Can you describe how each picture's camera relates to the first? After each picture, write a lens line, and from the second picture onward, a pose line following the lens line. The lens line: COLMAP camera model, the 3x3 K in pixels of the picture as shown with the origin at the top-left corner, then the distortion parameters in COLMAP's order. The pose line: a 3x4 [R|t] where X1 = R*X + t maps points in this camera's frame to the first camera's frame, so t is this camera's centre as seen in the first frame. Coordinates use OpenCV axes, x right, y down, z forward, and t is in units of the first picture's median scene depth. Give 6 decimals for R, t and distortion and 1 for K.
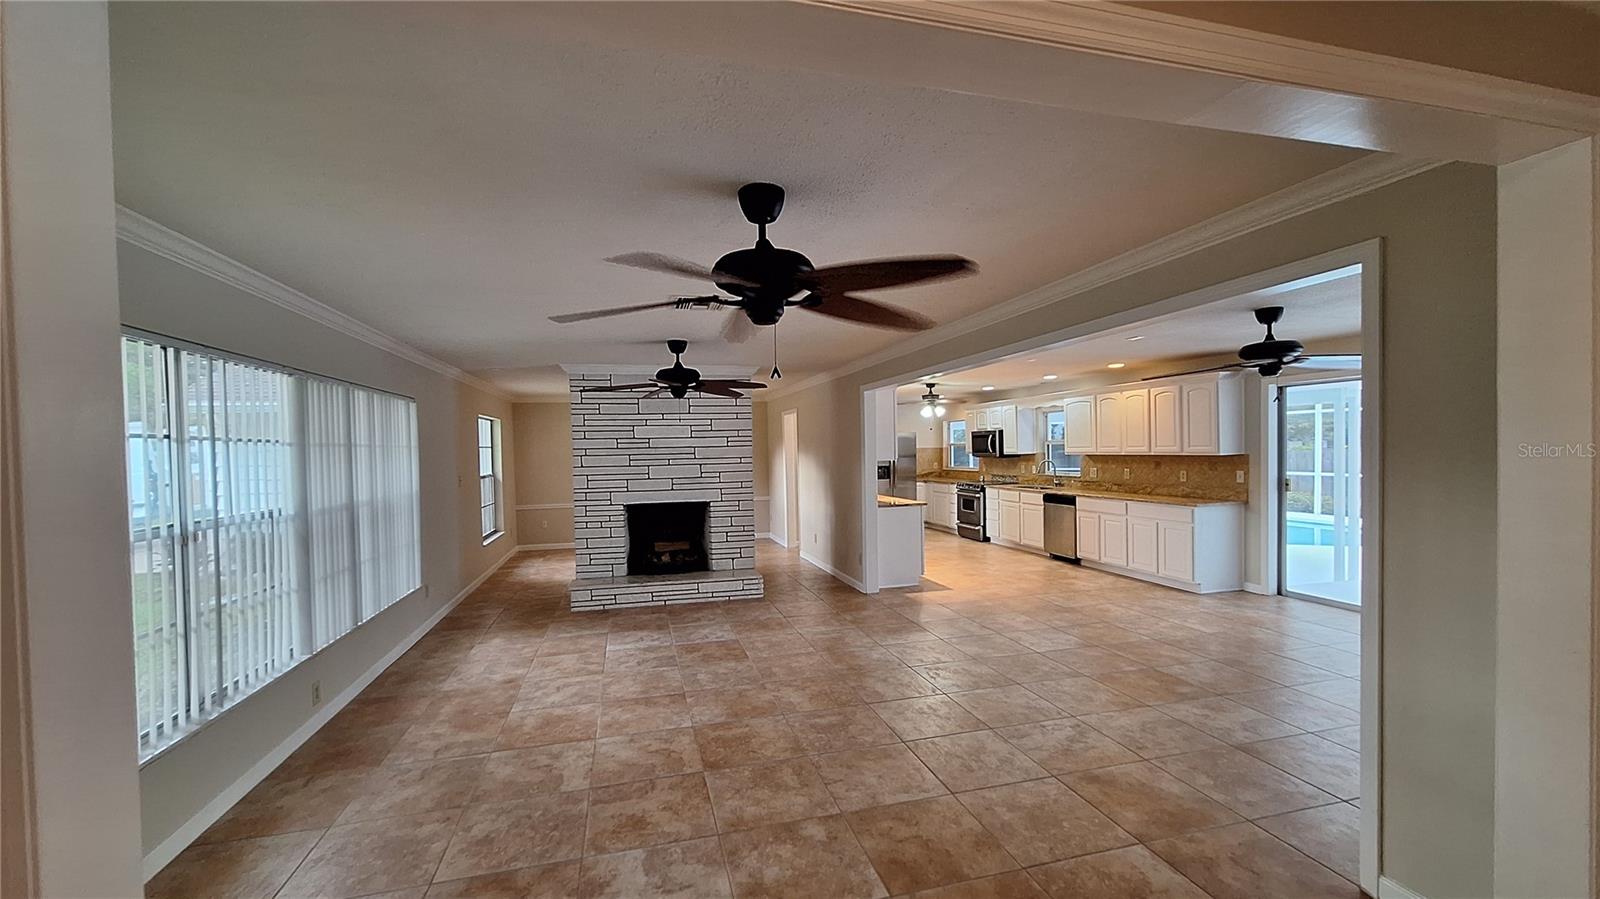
lens RADIAL K [[633.3, 0, 777.9], [0, 633.3, 466.6], [0, 0, 1]] dist [-0.000839, 0.000621]
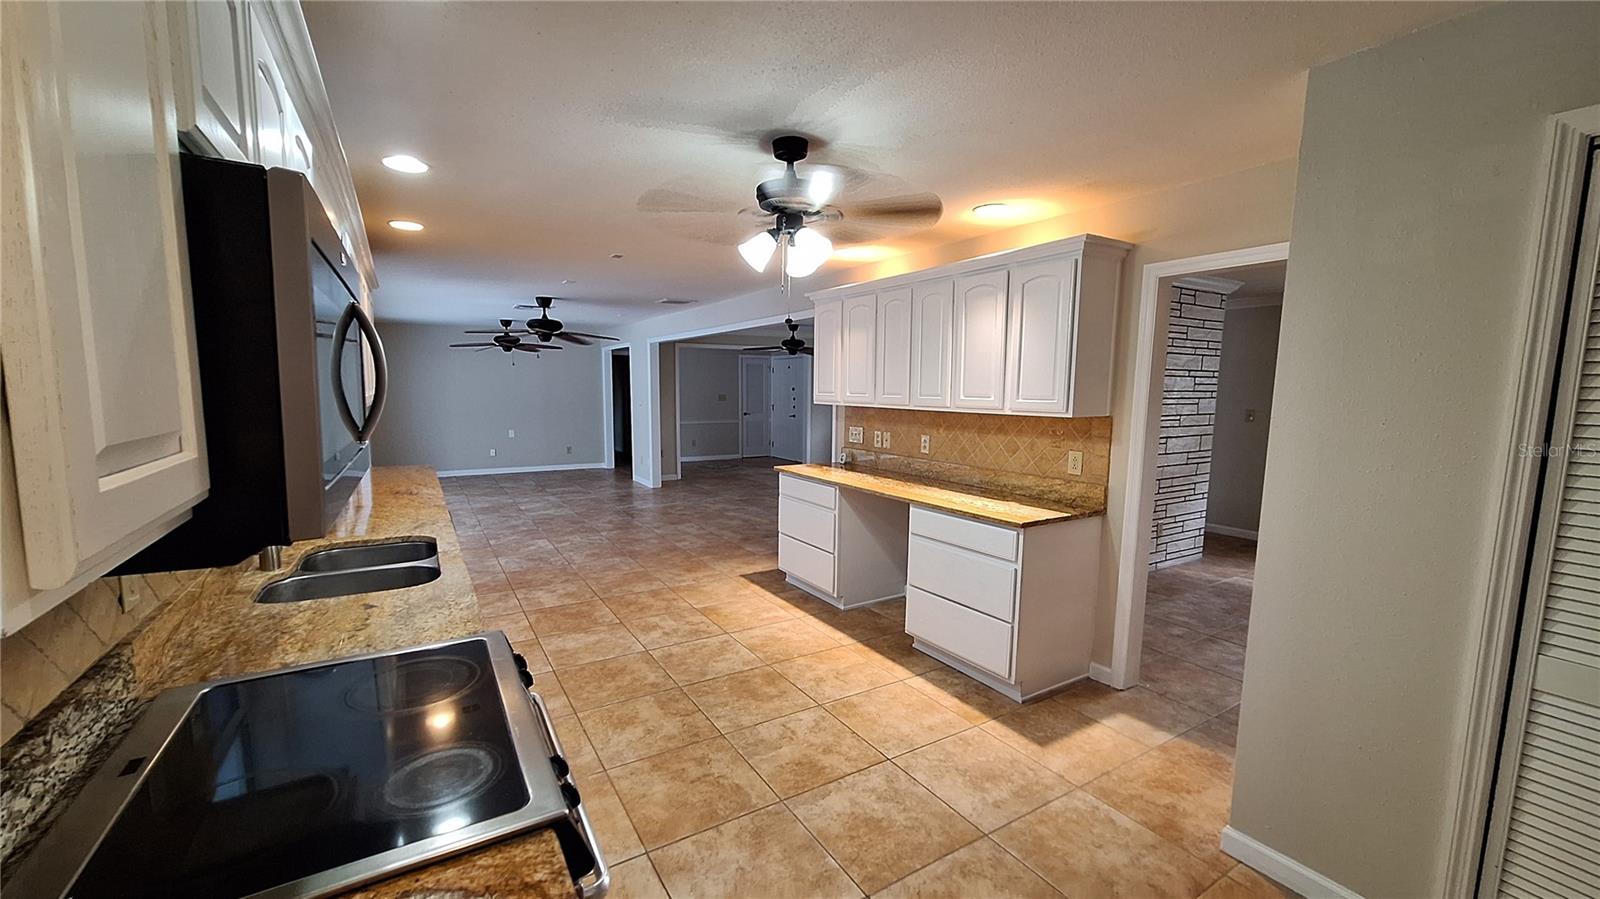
lens RADIAL K [[633.3, 0, 787.0], [0, 633.3, 461.9], [0, 0, 1]] dist [-0.000839, 0.000621]
pose [[-0.951535, 0.049921, -0.303461, 0.459190], [0.003419, 0.988394, 0.151875, -0.056667], [0.307521, 0.143476, -0.940662, 1.758674]]
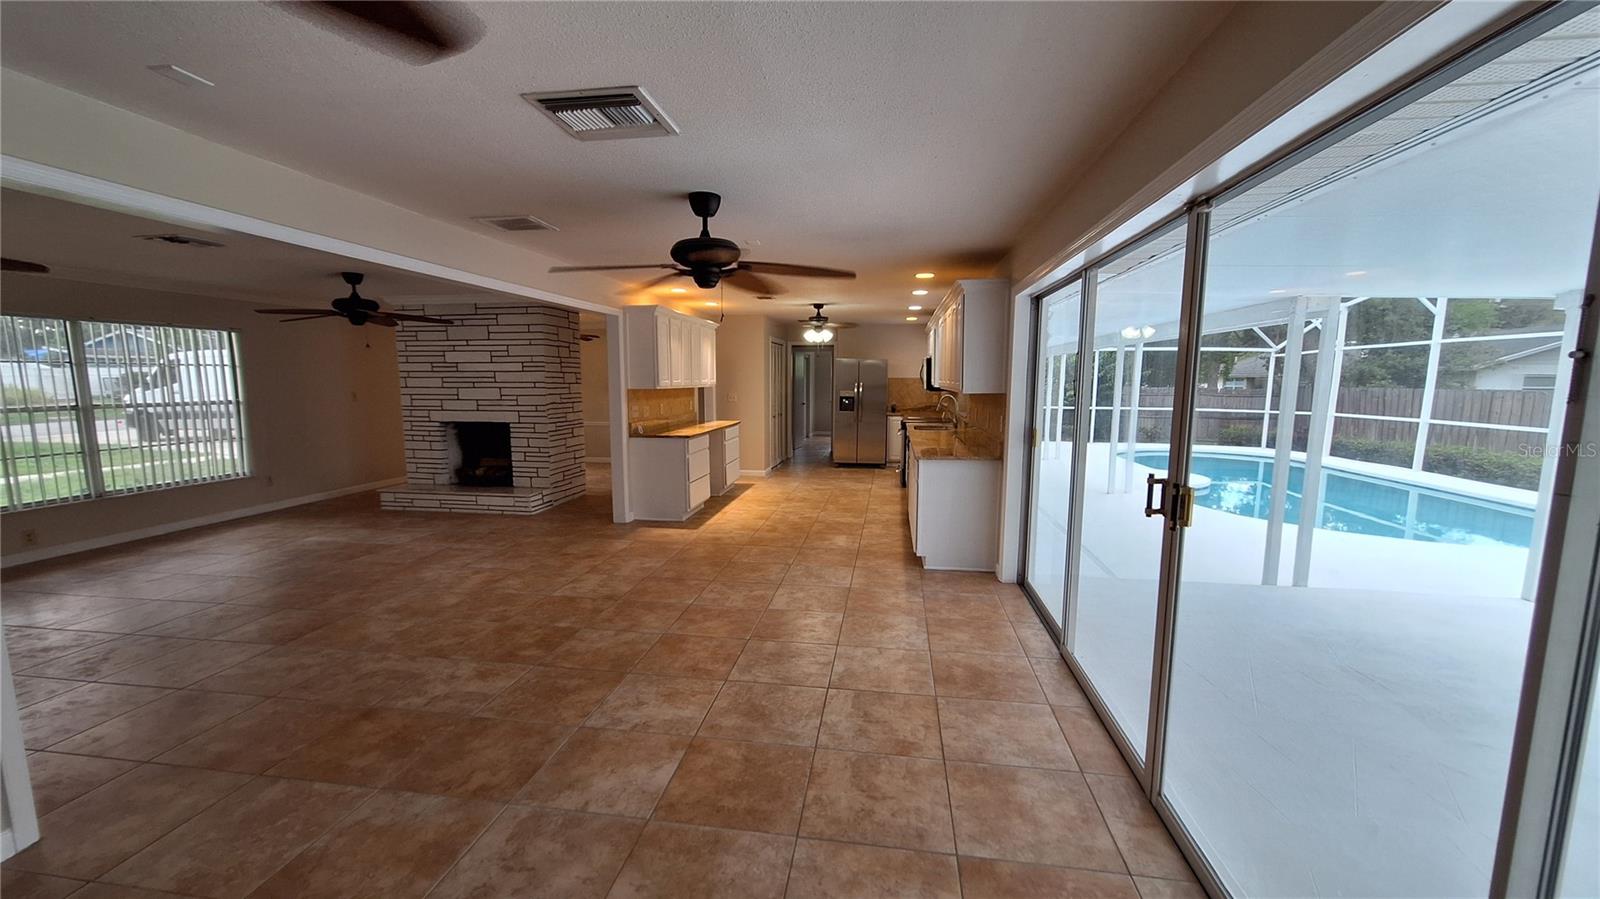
lens RADIAL K [[633.3, 0, 774.4], [0, 633.3, 465.4], [0, 0, 1]] dist [-0.000839, 0.000621]
pose [[0.915013, 0.076061, -0.396190, 0.767540], [-0.029859, 0.992141, 0.121512, -0.018136], [0.402318, -0.099355, 0.910093, 0.206633]]
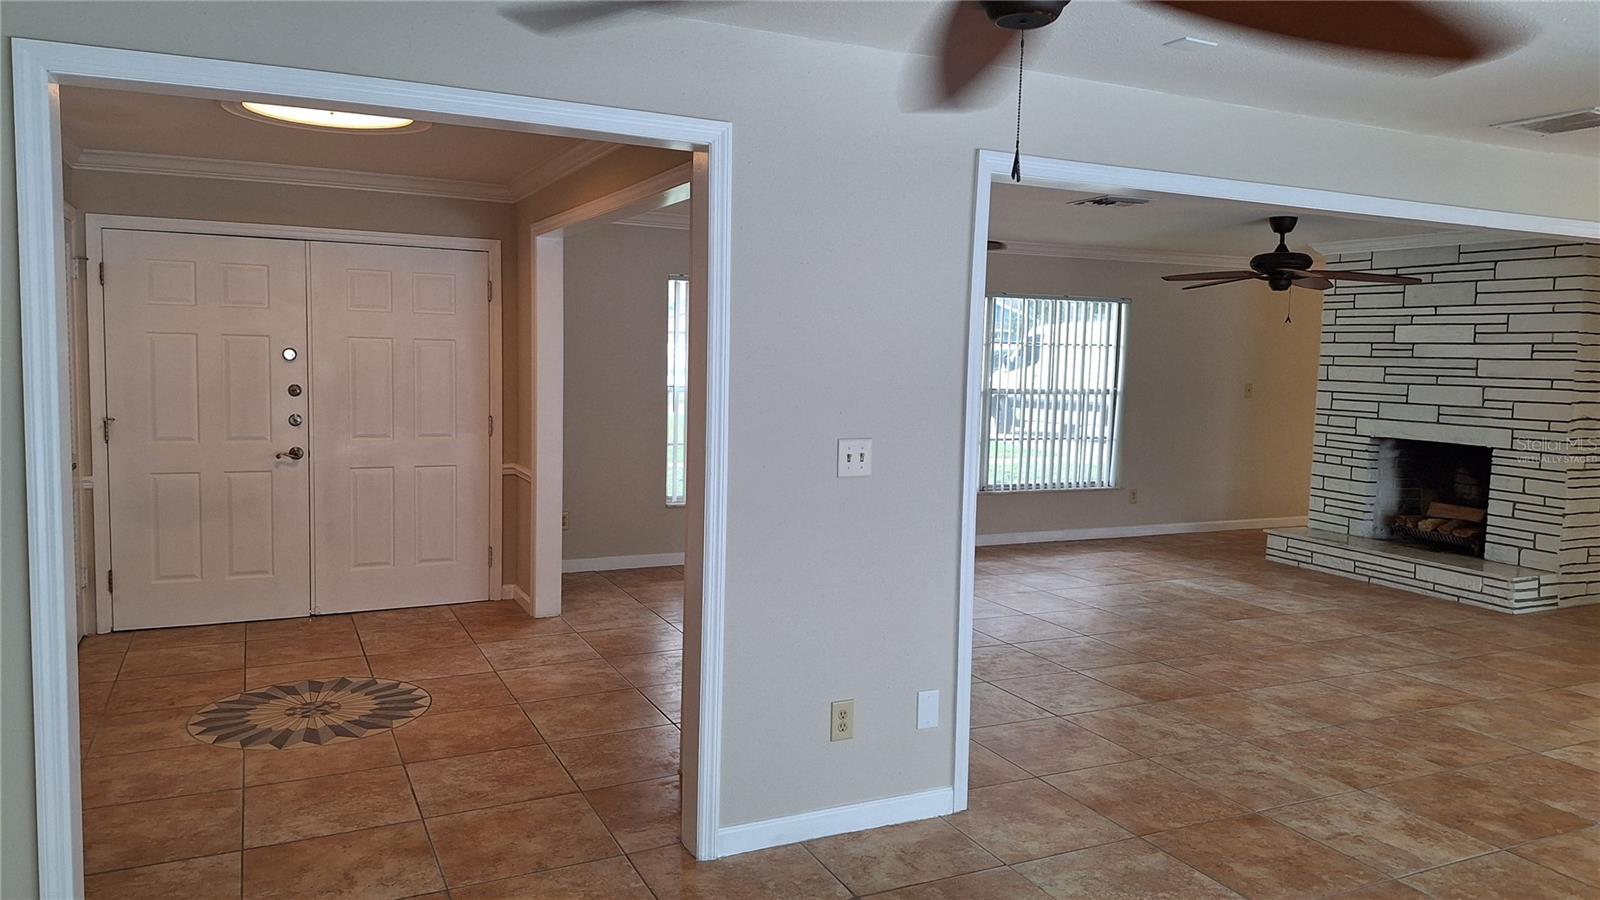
lens RADIAL K [[1086.7, 0, 815.9], [0, 1086.7, 456.9], [0, 0, 1]] dist [0.042242, -0.049527]
pose [[0.214620, 0.120399, -0.969248, 0.823338], [-0.052844, 0.992351, 0.111568, -0.021804], [0.975267, 0.027274, 0.219341, 0.129319]]
